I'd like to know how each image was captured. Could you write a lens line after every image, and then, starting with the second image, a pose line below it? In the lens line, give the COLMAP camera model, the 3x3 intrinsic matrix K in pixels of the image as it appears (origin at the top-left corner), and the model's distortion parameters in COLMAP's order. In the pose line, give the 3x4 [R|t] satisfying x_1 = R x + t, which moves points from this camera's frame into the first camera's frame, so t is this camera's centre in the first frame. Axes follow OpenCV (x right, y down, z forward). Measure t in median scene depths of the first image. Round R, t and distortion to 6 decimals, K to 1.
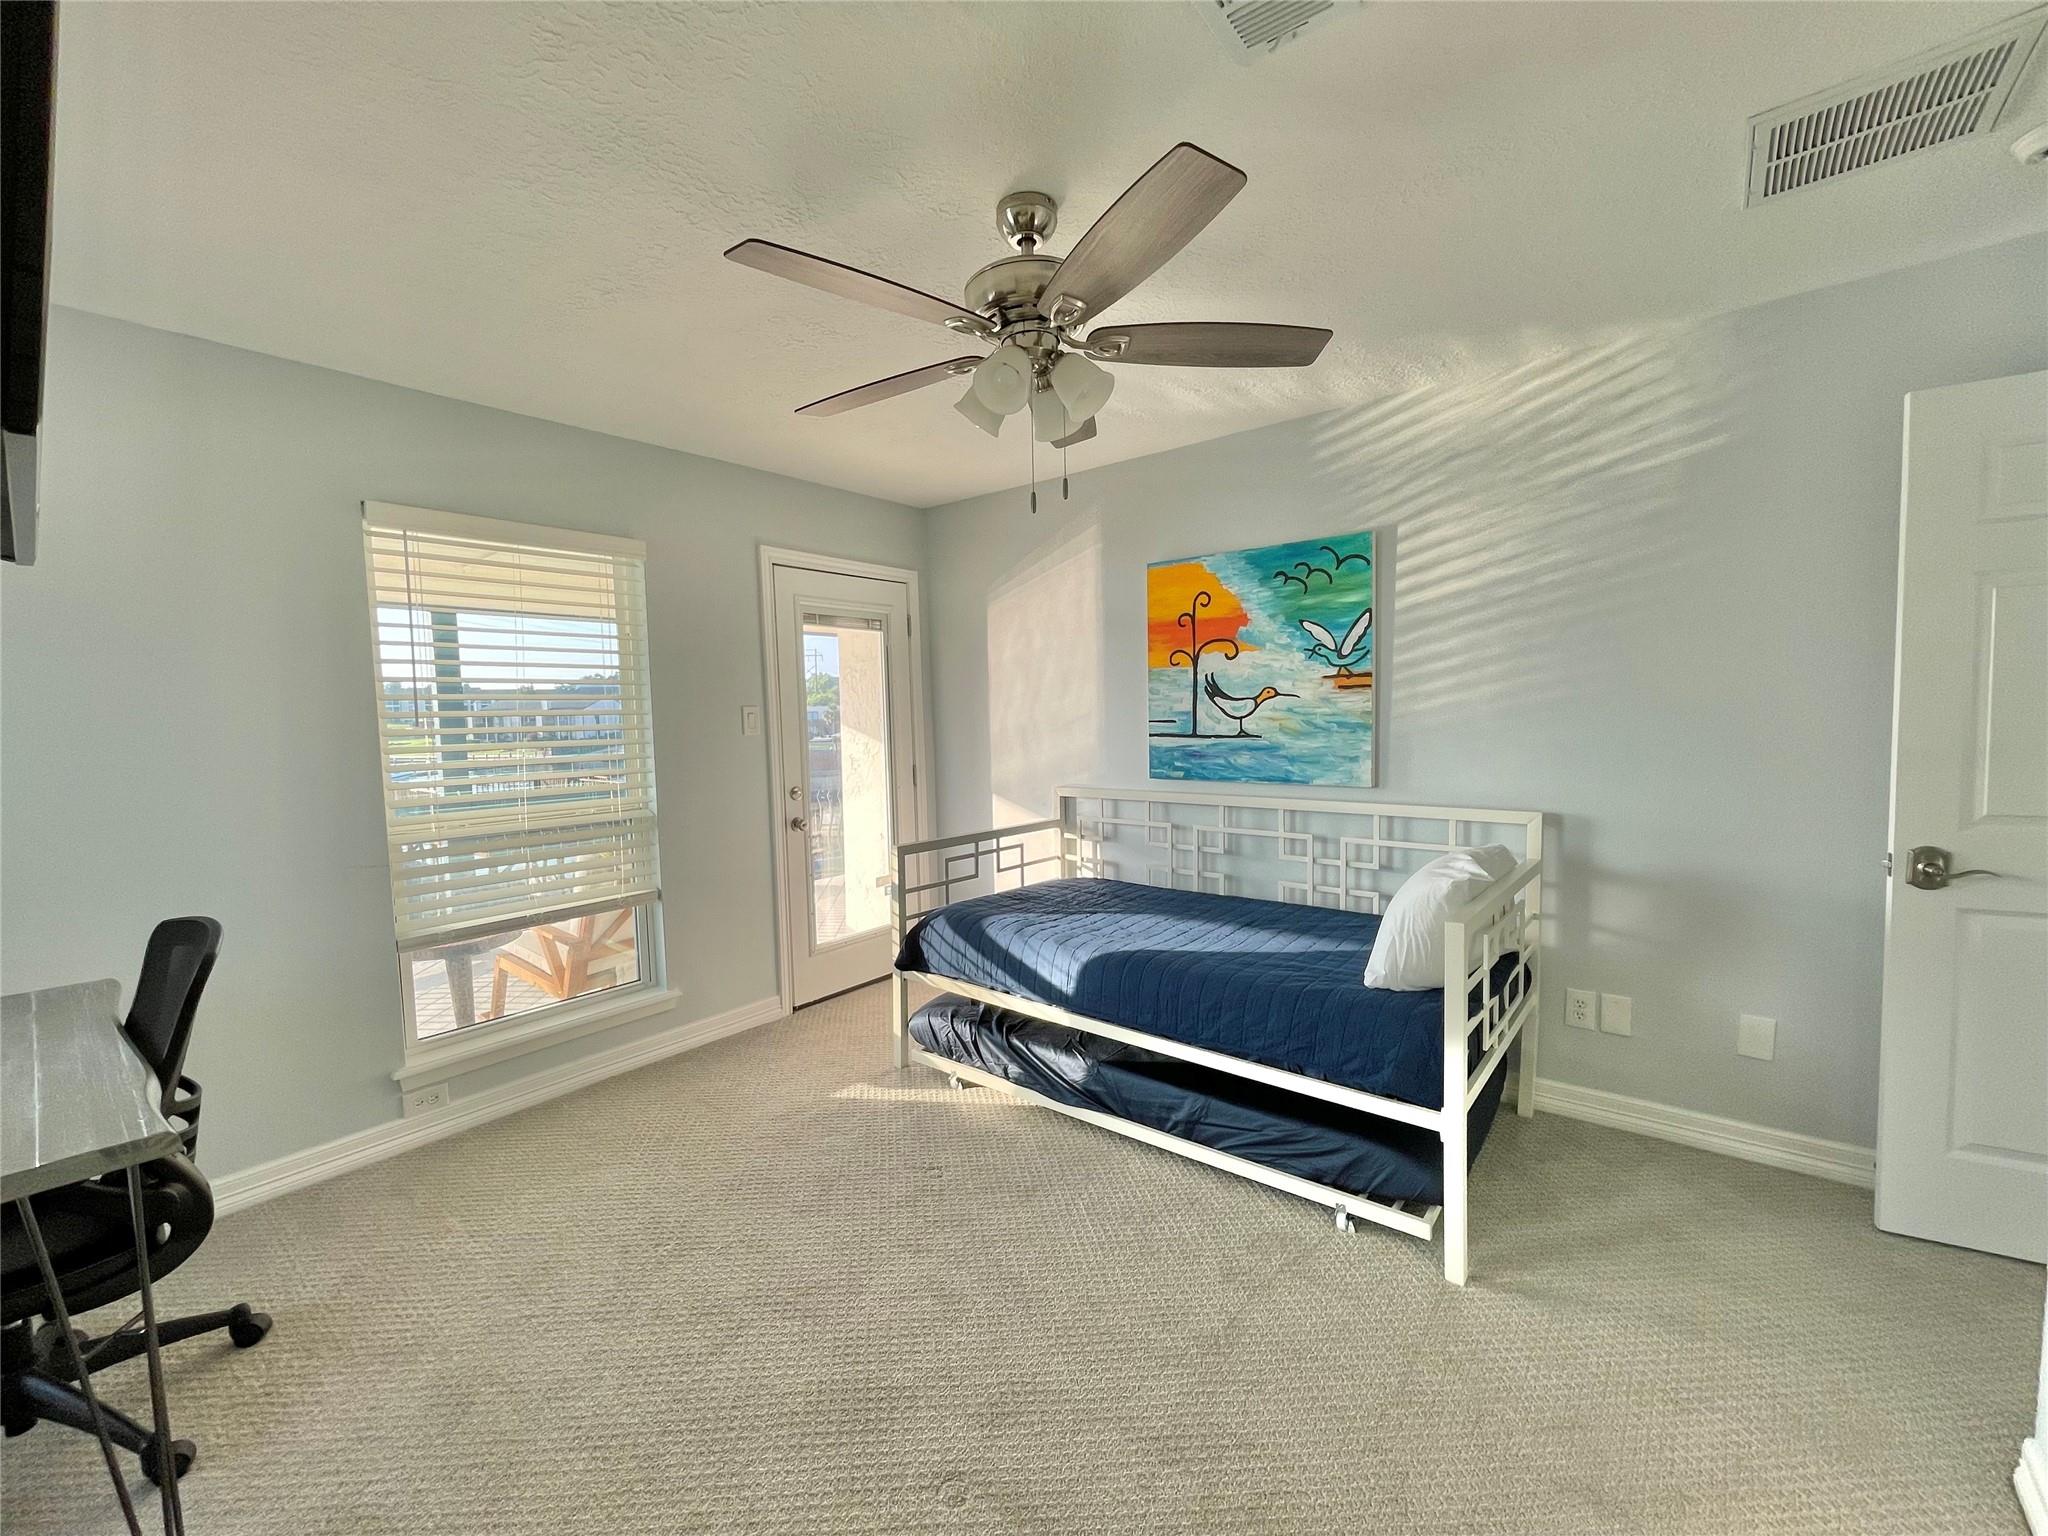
lens RADIAL K [[837.0, 0, 1024.0], [0, 837.0, 768.0], [0, 0, 1]] dist [-0.000181, -0.000099]
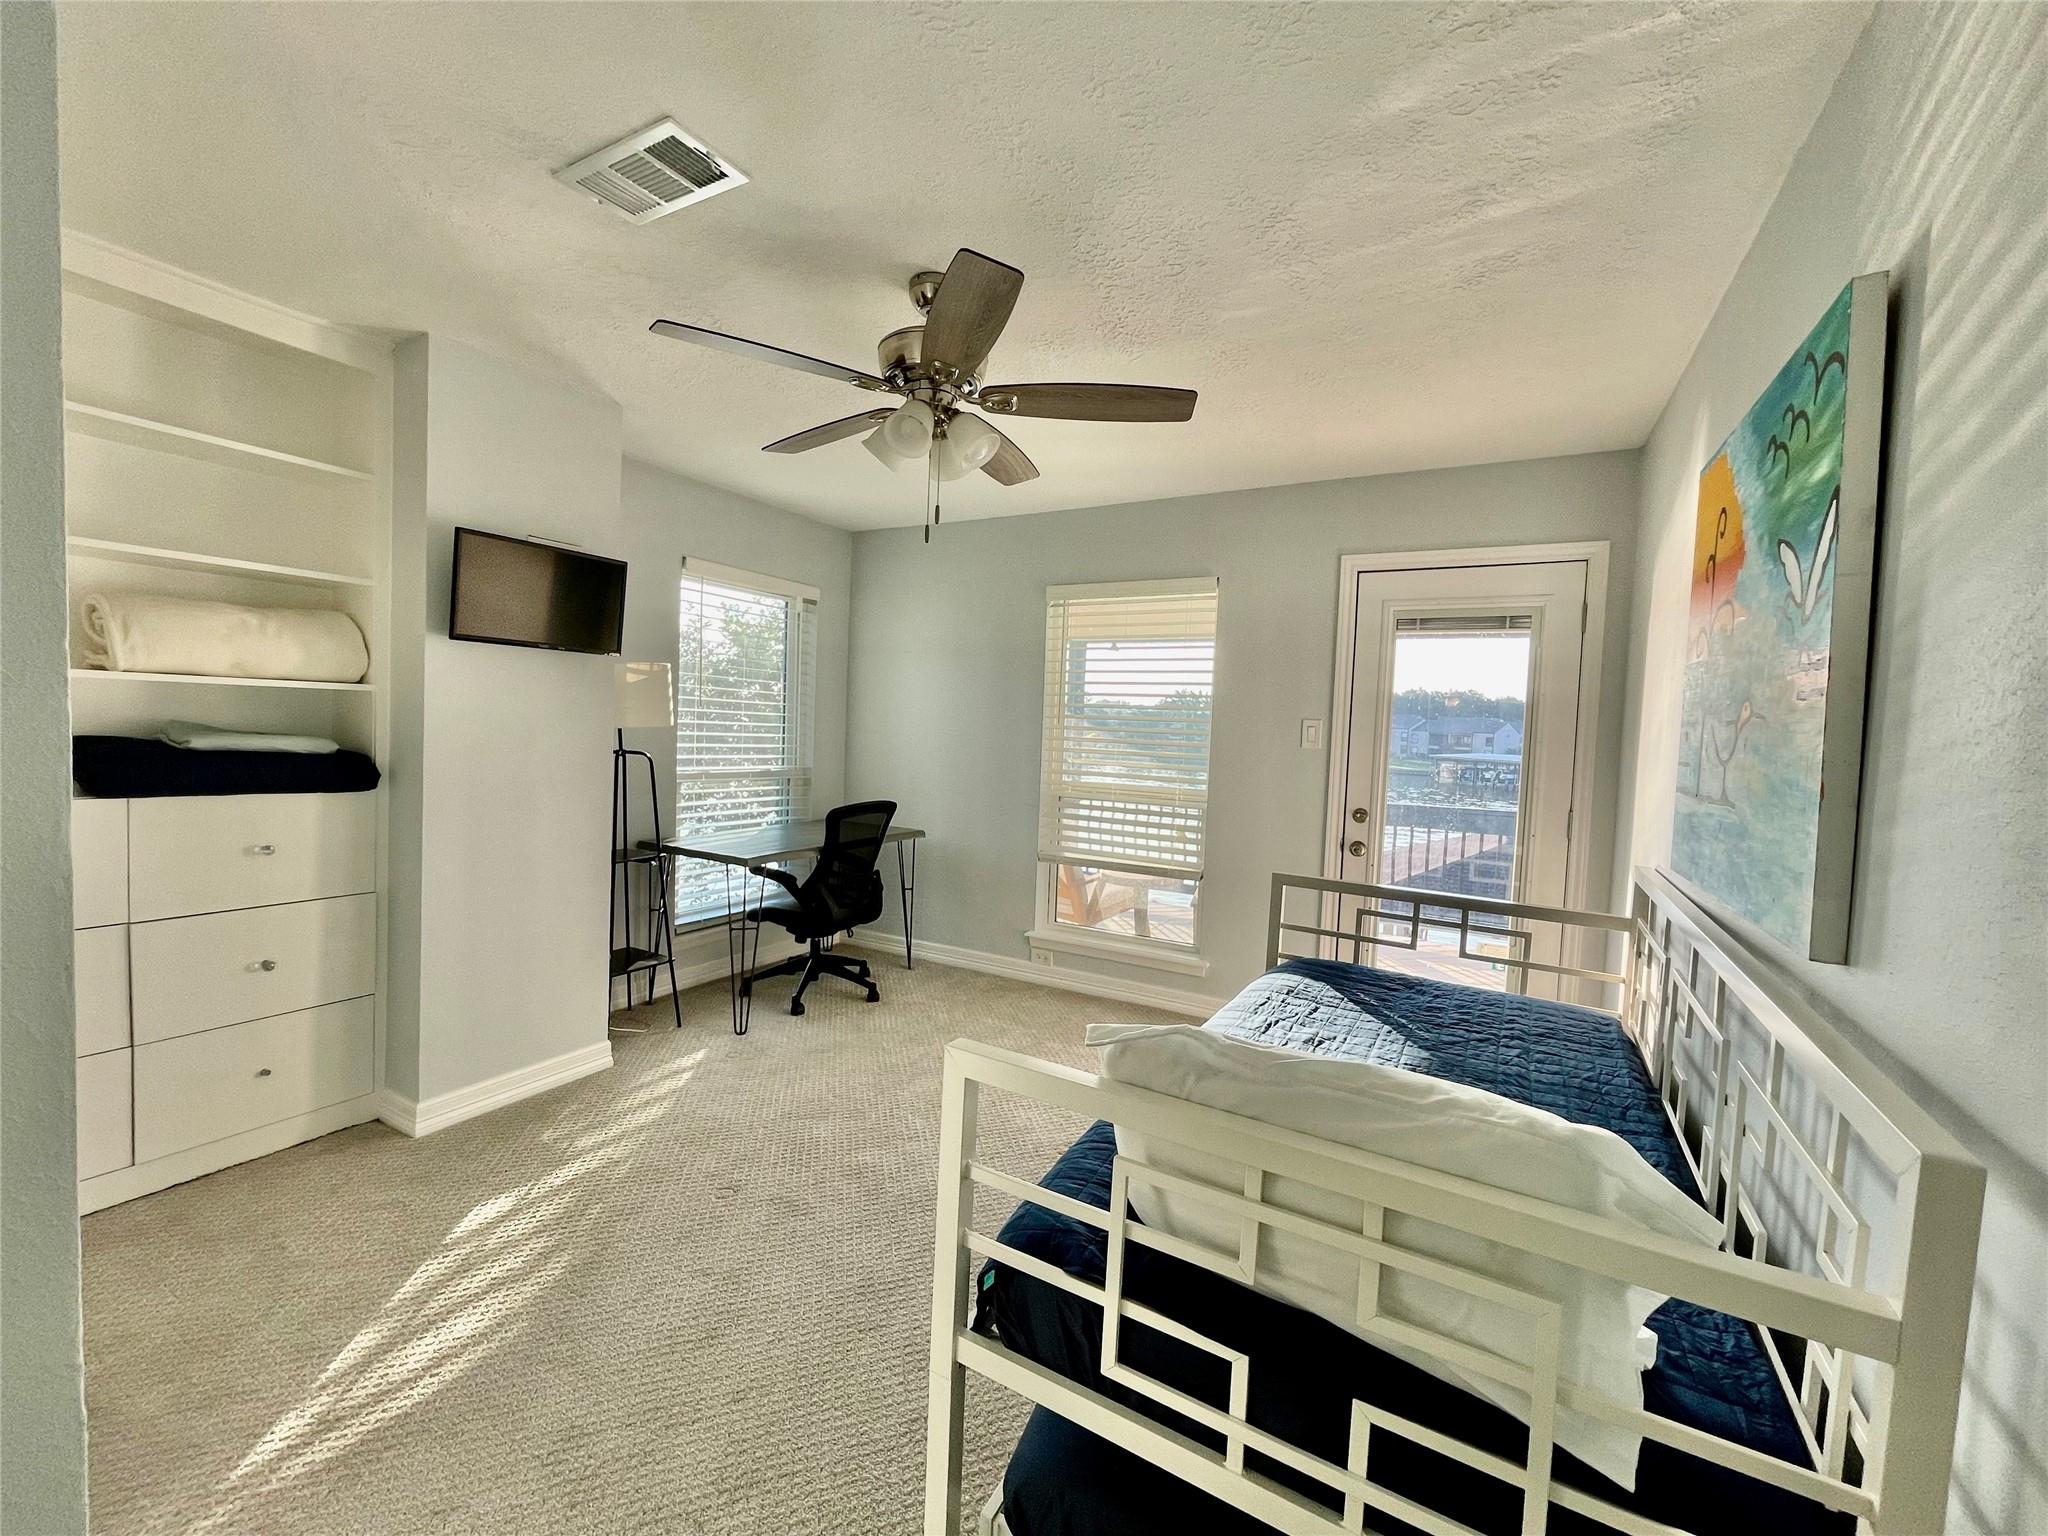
lens RADIAL K [[837.0, 0, 1024.0], [0, 837.0, 768.0], [0, 0, 1]] dist [-0.000181, -0.000099]
pose [[0.162976, 0.080868, -0.983310, 0.628173], [-0.105325, 0.992366, 0.064156, -0.045894], [0.980992, 0.093111, 0.170249, 0.511882]]
